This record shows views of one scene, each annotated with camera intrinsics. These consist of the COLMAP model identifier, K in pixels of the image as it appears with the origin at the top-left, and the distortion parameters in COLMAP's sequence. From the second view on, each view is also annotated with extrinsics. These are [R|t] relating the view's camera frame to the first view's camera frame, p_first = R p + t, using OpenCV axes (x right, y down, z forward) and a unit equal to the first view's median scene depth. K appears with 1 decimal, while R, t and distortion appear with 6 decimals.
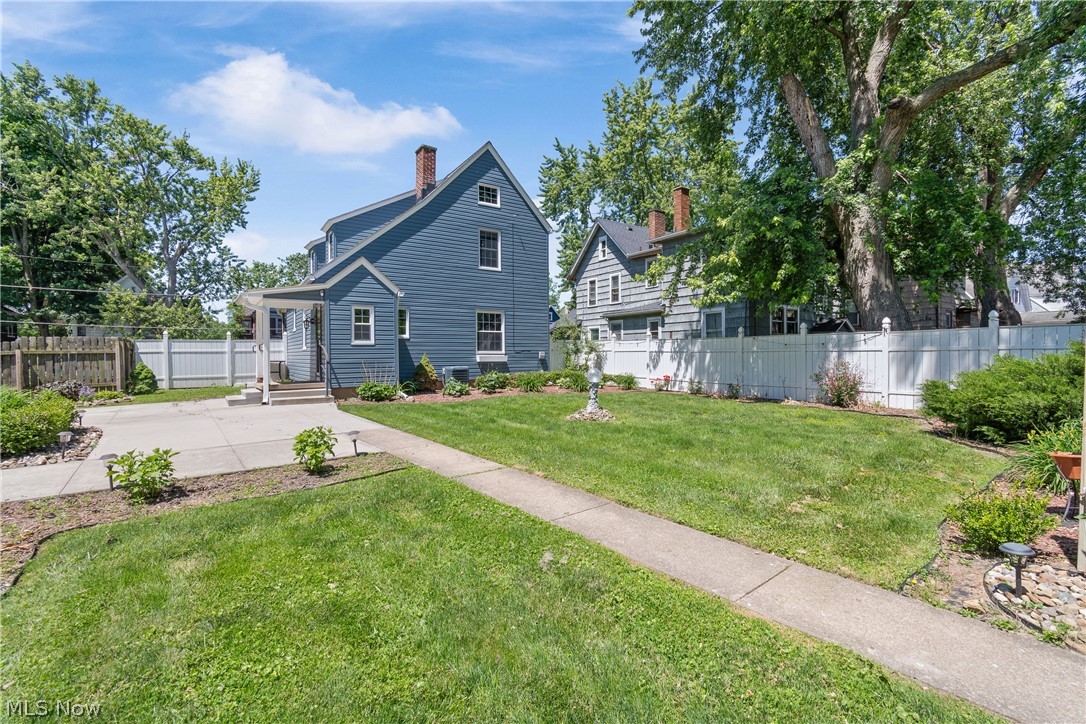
lens RADIAL K [[486.9, 0, 546.7], [0, 486.9, 359.5], [0, 0, 1]] dist [0.000683, -0.000030]
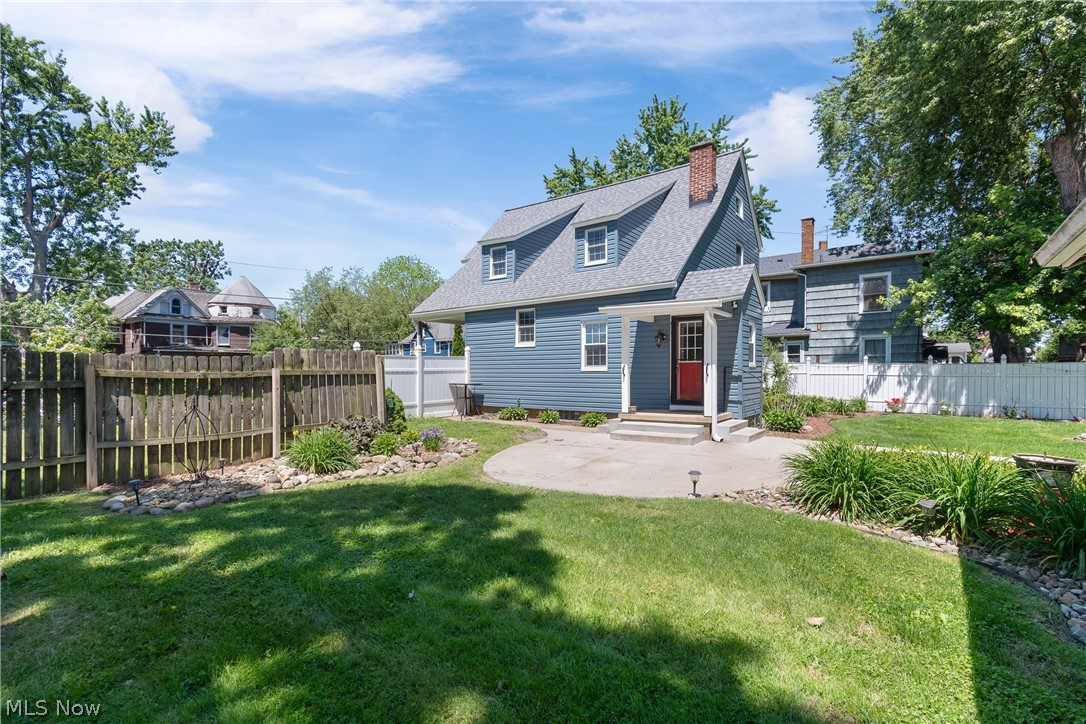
lens RADIAL K [[486.2, 0, 543.5], [0, 486.2, 373.9], [0, 0, 1]] dist [0.001722, 0.000245]
pose [[0.945530, 0.007865, 0.325439, -0.348289], [-0.006657, 0.999966, -0.004825, -0.004632], [-0.325466, 0.002396, 0.945551, 0.113017]]
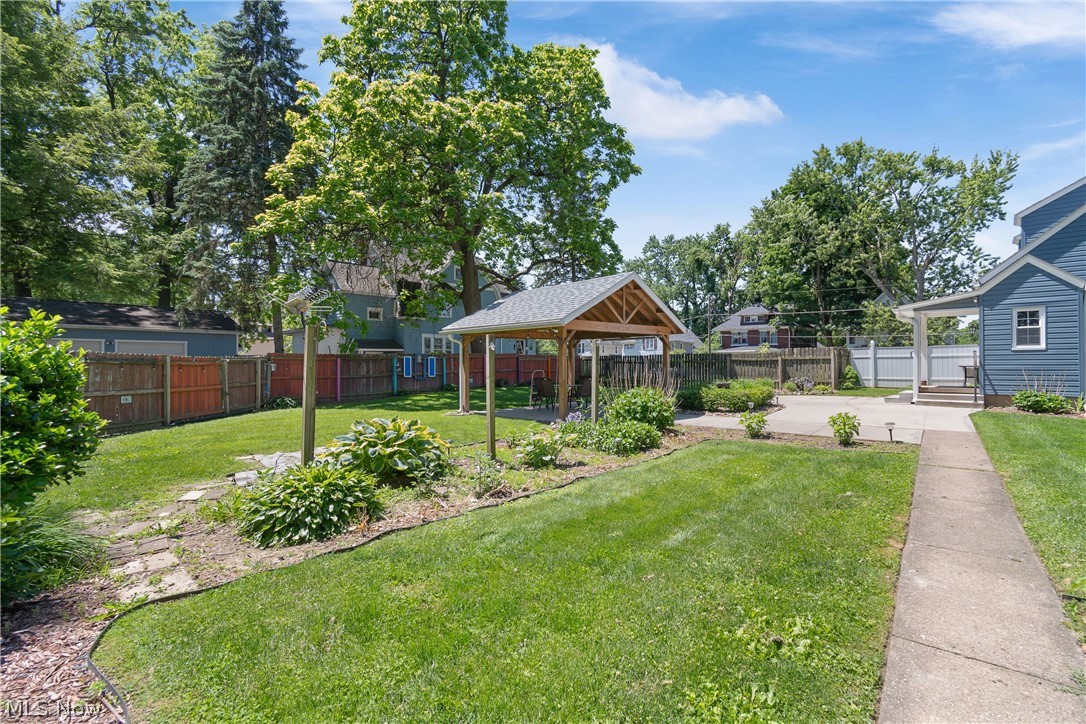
lens RADIAL K [[498.4, 0, 551.5], [0, 498.4, 354.3], [0, 0, 1]] dist [0.000426, 0.000239]
pose [[0.206061, -0.008528, -0.978502, 0.159290], [-0.007168, 0.999922, -0.010225, -0.002670], [0.978513, 0.009121, 0.205984, -0.031596]]
